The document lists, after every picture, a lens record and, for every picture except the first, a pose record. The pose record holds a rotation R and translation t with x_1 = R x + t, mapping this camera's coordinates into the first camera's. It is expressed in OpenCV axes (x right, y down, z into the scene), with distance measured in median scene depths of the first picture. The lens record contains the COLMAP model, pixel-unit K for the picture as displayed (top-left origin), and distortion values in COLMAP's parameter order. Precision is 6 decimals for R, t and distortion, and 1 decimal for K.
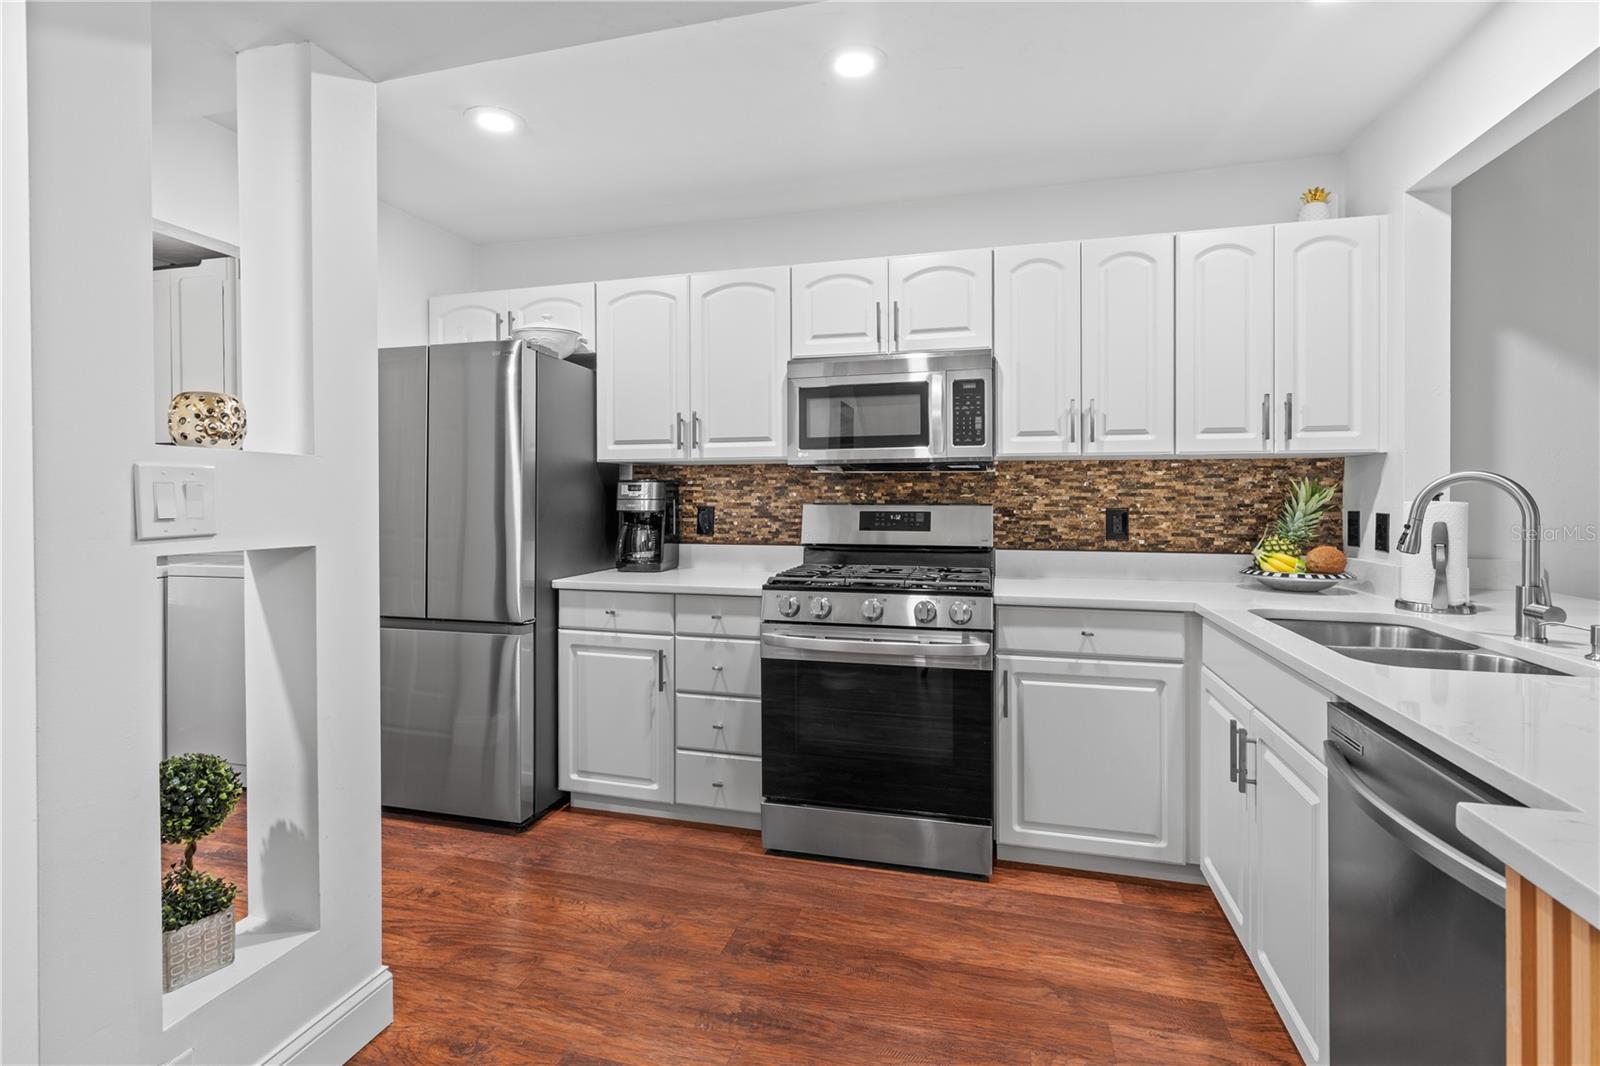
lens RADIAL K [[738.0, 0, 798.3], [0, 738.0, 499.4], [0, 0, 1]] dist [-0.001711, 0.000236]
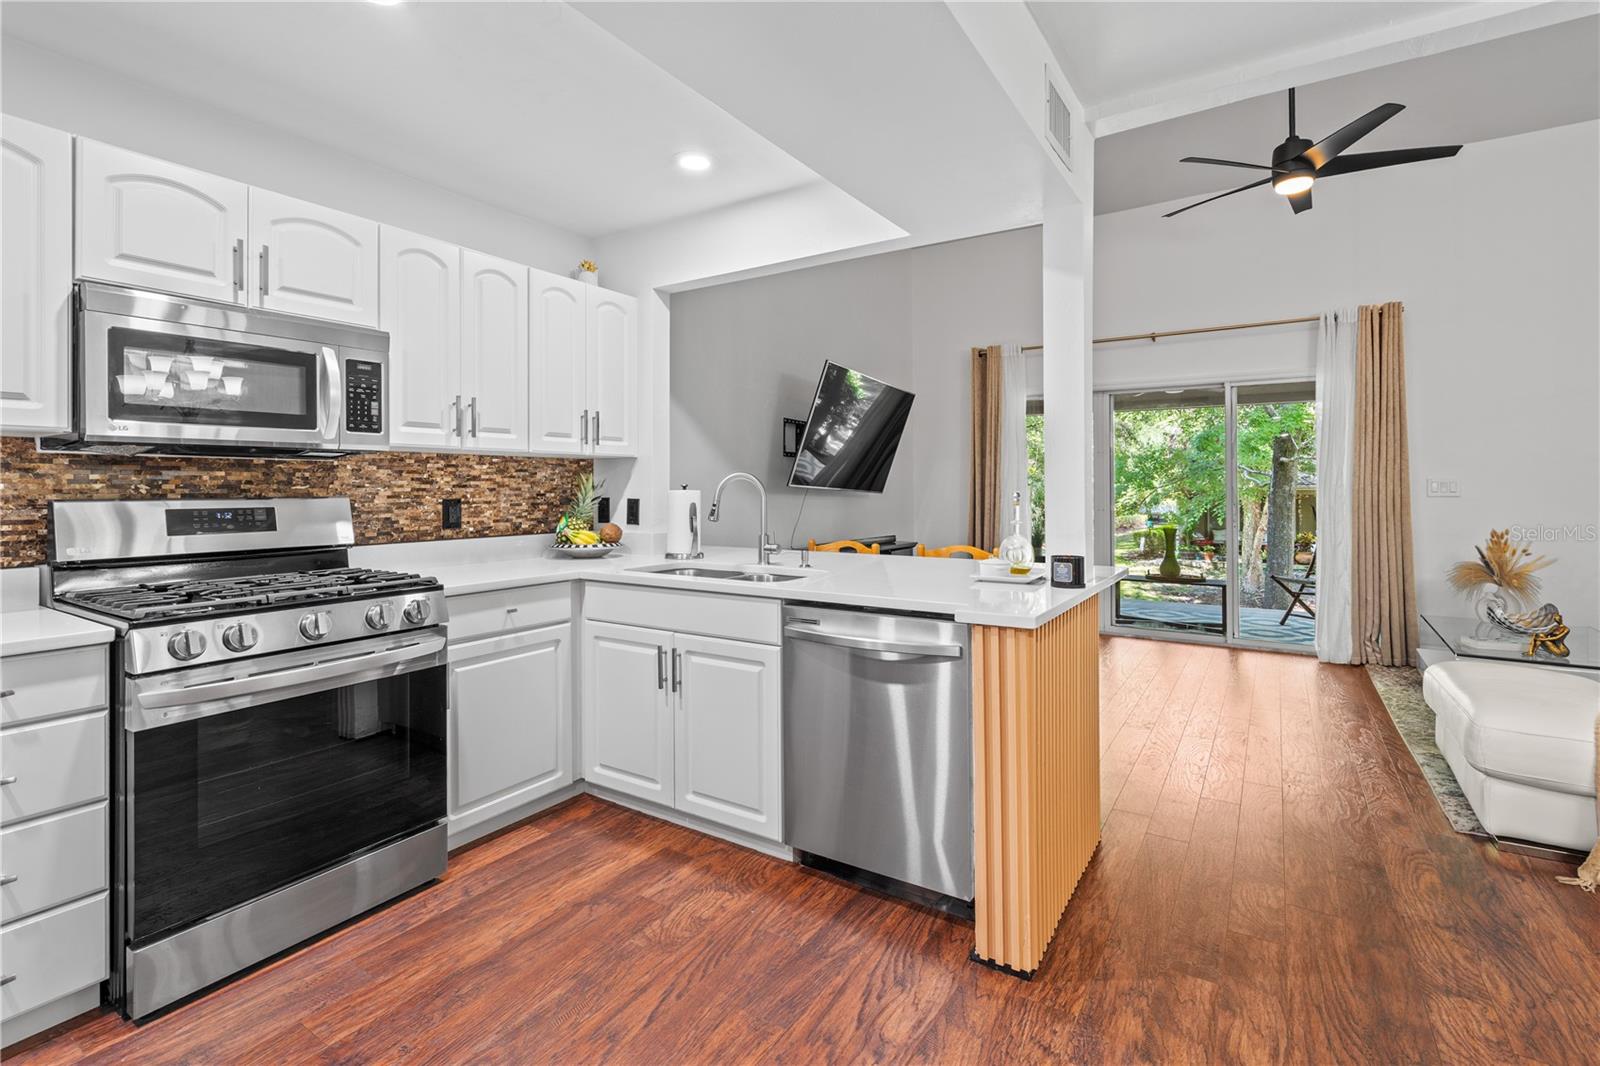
lens RADIAL K [[744.7, 0, 794.2], [0, 744.7, 481.0], [0, 0, 1]] dist [-0.000936, -0.000152]
pose [[0.306333, 0.005459, 0.951909, -0.491970], [0.007182, 0.999942, -0.008045, -0.001920], [-0.951897, 0.009301, 0.306276, 0.222540]]
